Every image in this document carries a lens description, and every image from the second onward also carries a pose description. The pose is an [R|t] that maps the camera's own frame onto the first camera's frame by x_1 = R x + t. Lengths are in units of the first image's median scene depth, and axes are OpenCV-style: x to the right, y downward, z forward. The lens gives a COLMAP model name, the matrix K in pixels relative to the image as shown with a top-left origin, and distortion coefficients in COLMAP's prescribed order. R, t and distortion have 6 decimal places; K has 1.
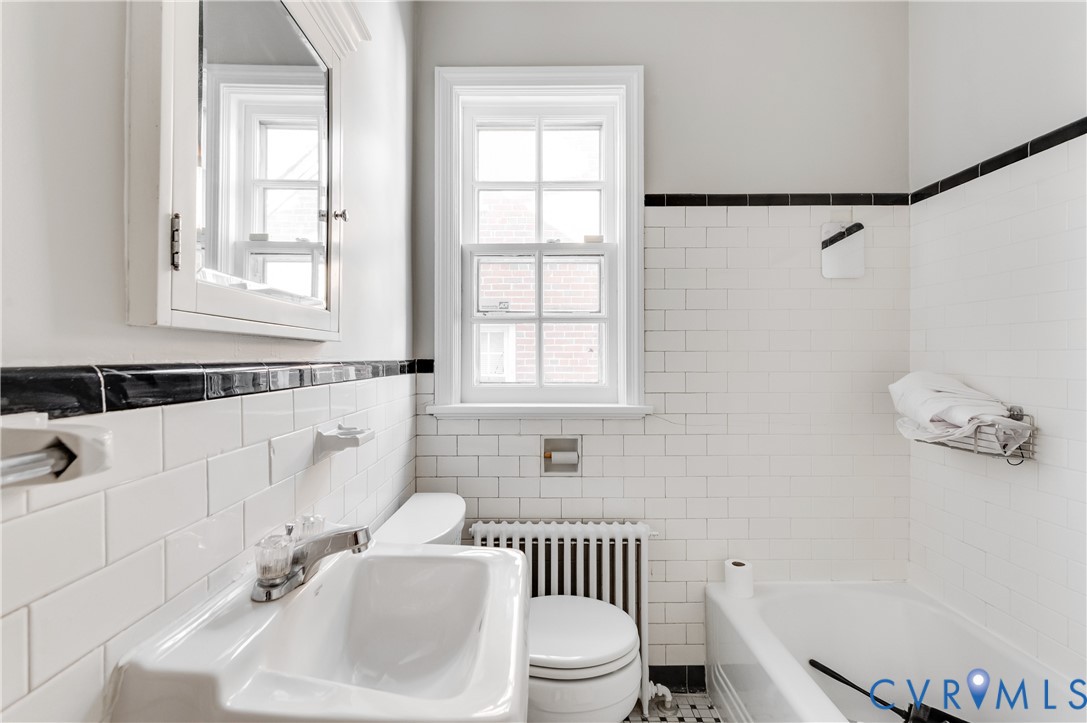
lens RADIAL K [[485.8, 0, 543.0], [0, 485.8, 362.2], [0, 0, 1]] dist [-0.004456, -0.000328]
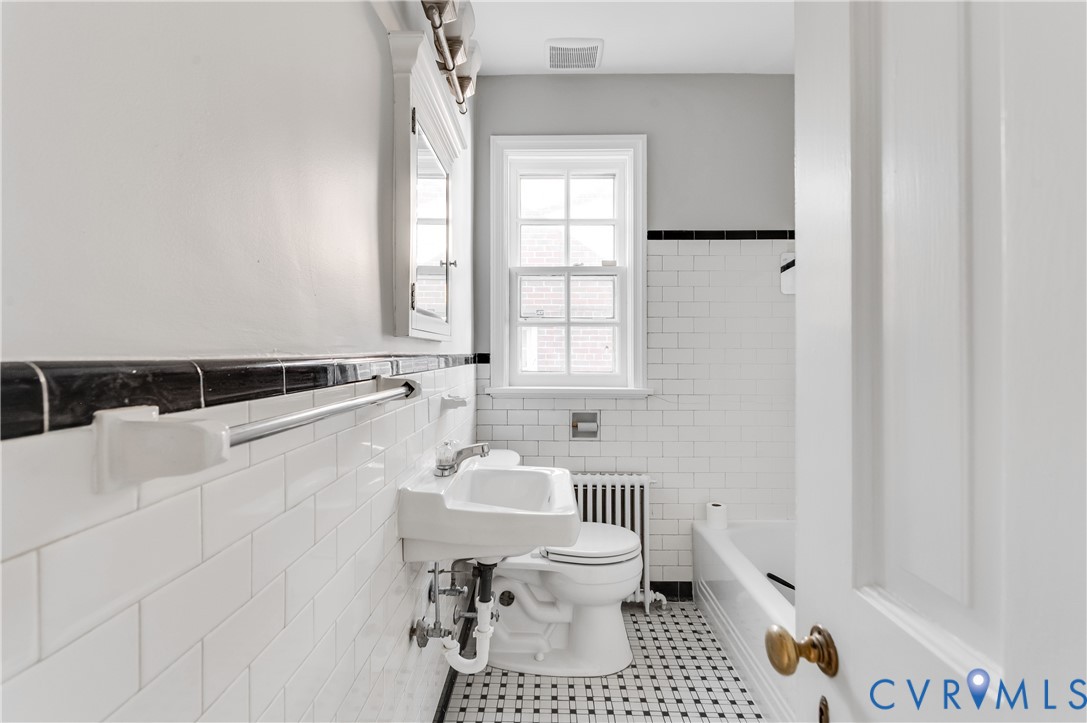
lens RADIAL K [[485.8, 0, 535.7], [0, 485.8, 349.7], [0, 0, 1]] dist [-0.004456, -0.000328]
pose [[0.999184, 0.002748, -0.040303, -0.044921], [-0.003426, 0.999854, -0.016755, 0.005804], [0.040251, 0.016880, 0.999047, -0.353914]]
